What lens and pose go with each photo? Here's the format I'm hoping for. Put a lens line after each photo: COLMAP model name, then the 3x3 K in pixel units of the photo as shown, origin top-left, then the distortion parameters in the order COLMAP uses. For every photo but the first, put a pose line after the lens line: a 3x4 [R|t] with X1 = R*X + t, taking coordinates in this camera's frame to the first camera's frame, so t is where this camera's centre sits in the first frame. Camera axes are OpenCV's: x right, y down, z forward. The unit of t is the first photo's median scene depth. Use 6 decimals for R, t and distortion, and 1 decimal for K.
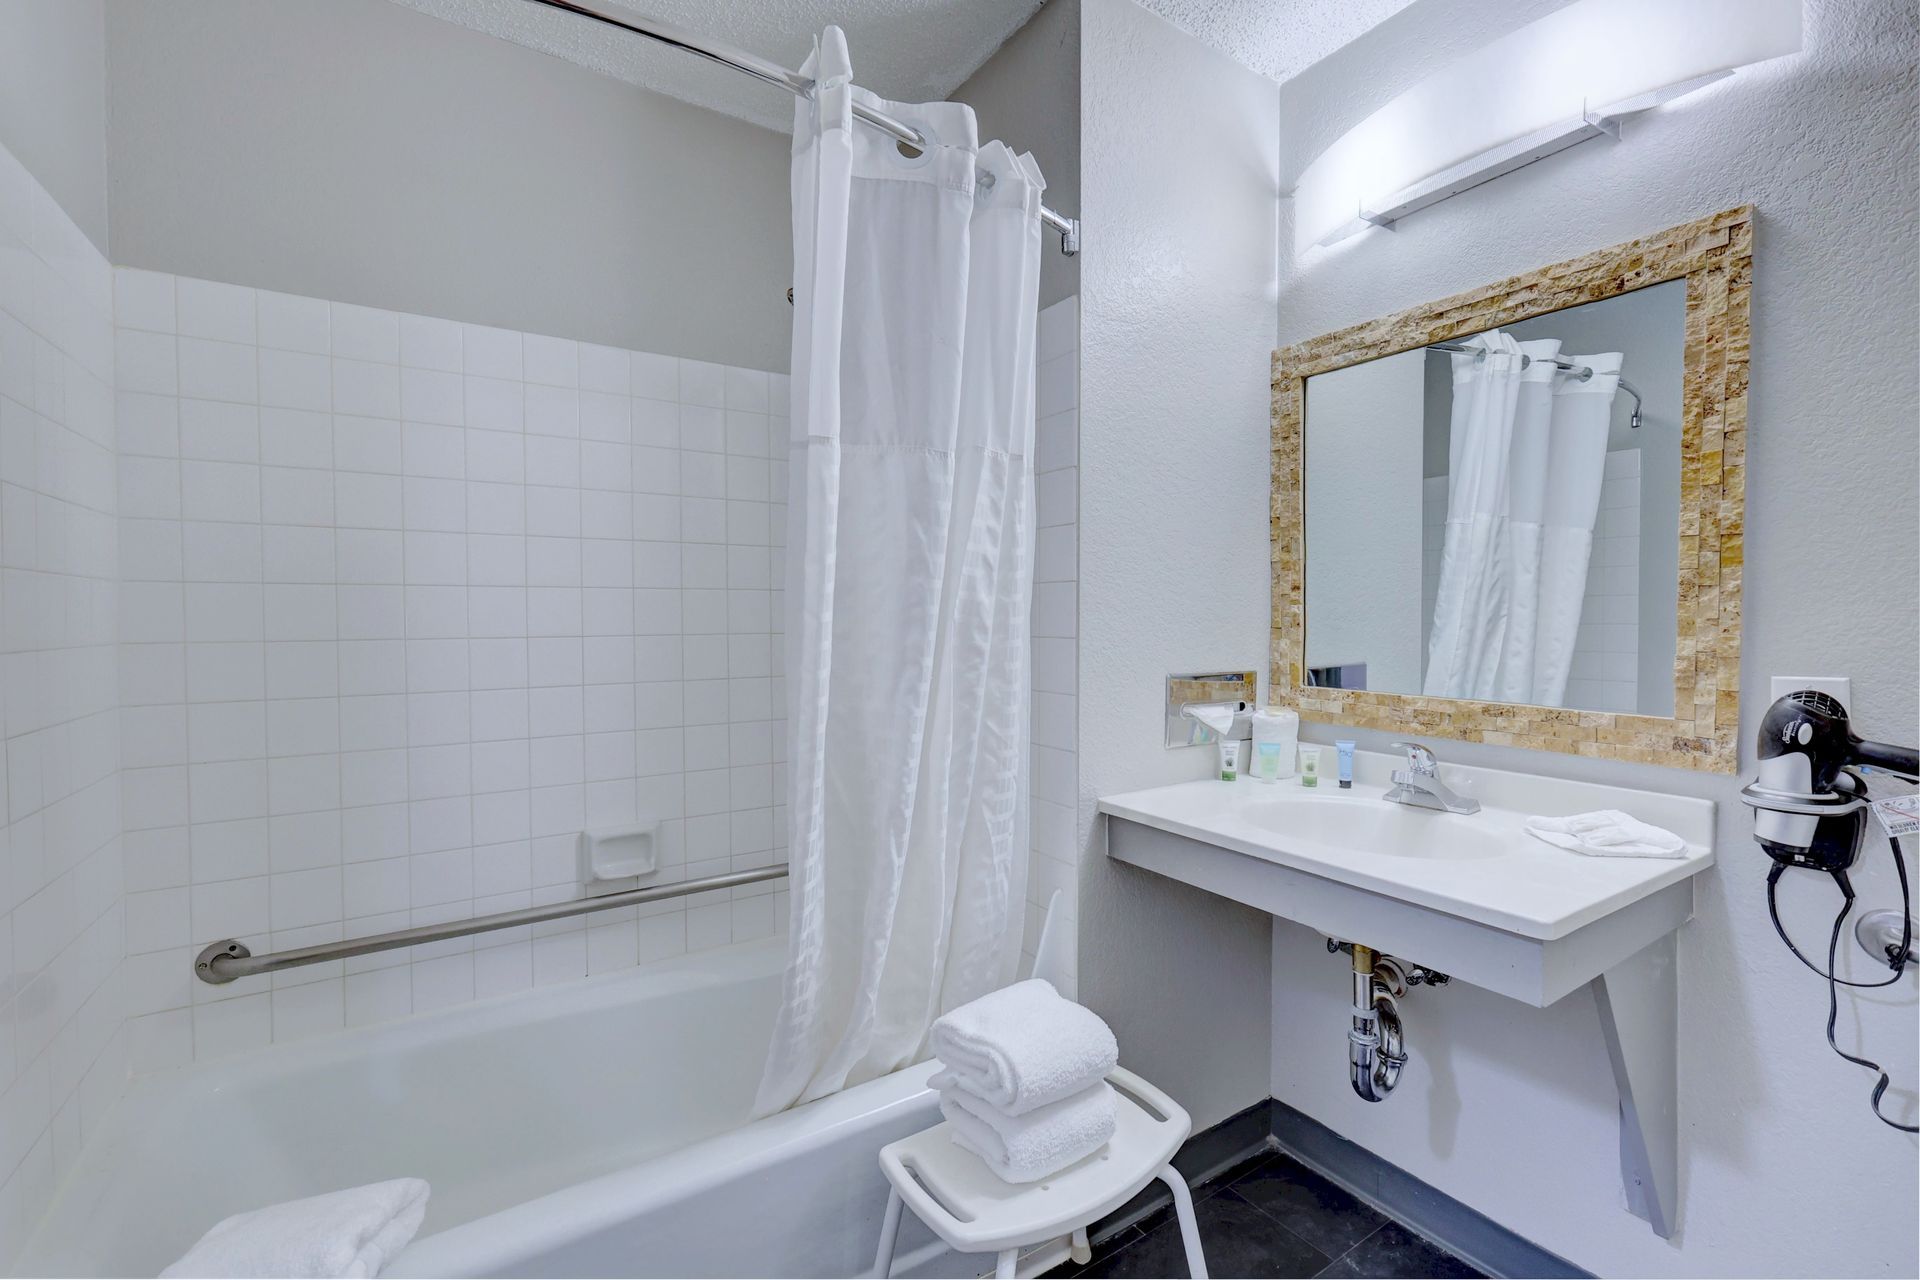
lens RADIAL K [[831.5, 0, 951.9], [0, 831.5, 633.5], [0, 0, 1]] dist [0.000148, -0.000535]
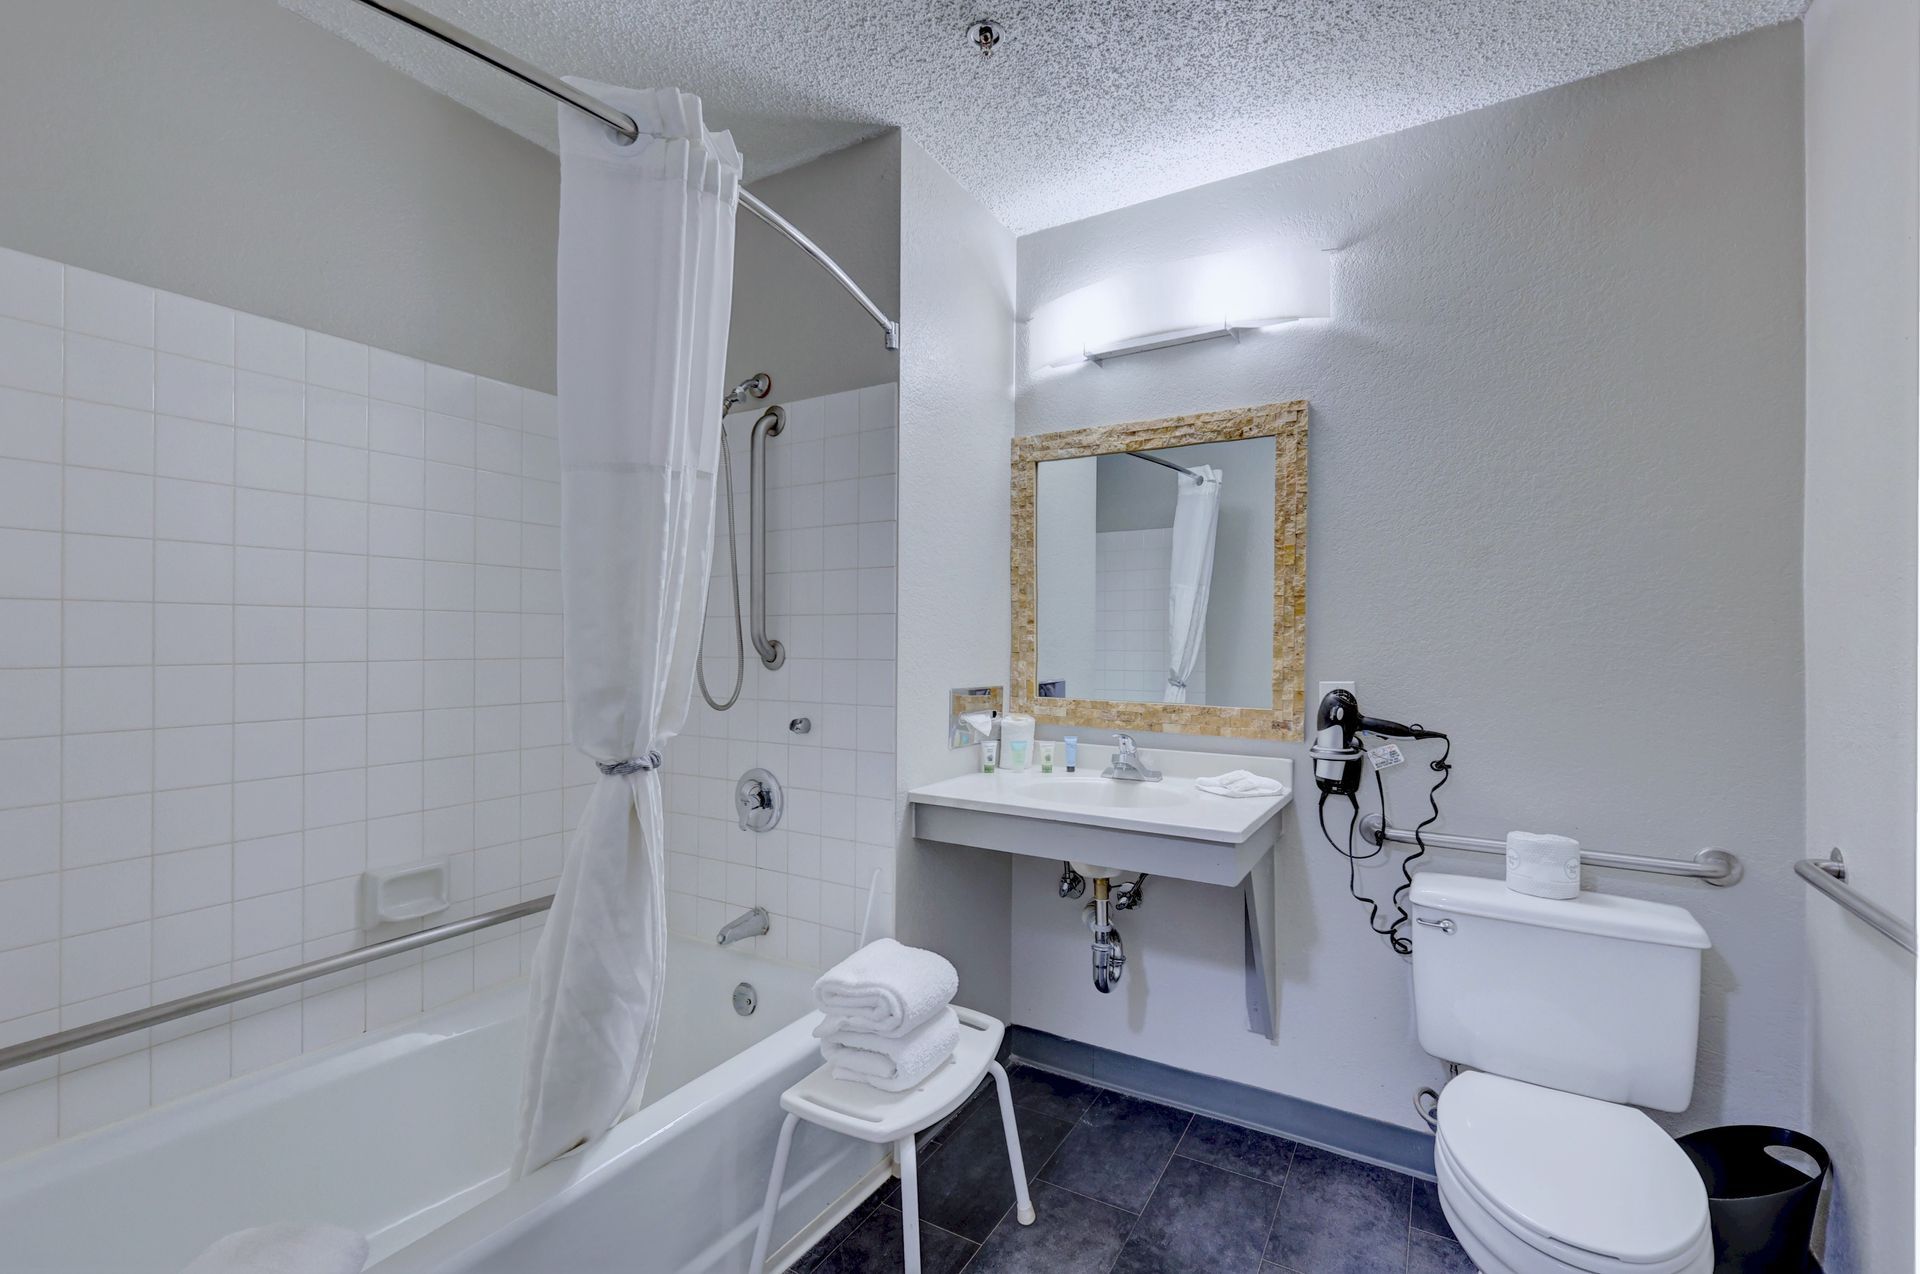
lens RADIAL K [[831.5, 0, 964.1], [0, 831.5, 636.5], [0, 0, 1]] dist [0.000148, -0.000535]
pose [[0.899707, 0.009120, 0.436399, -0.317330], [0.002507, 0.999657, -0.026060, 0.002420], [-0.436487, 0.024540, 0.899376, -0.159228]]
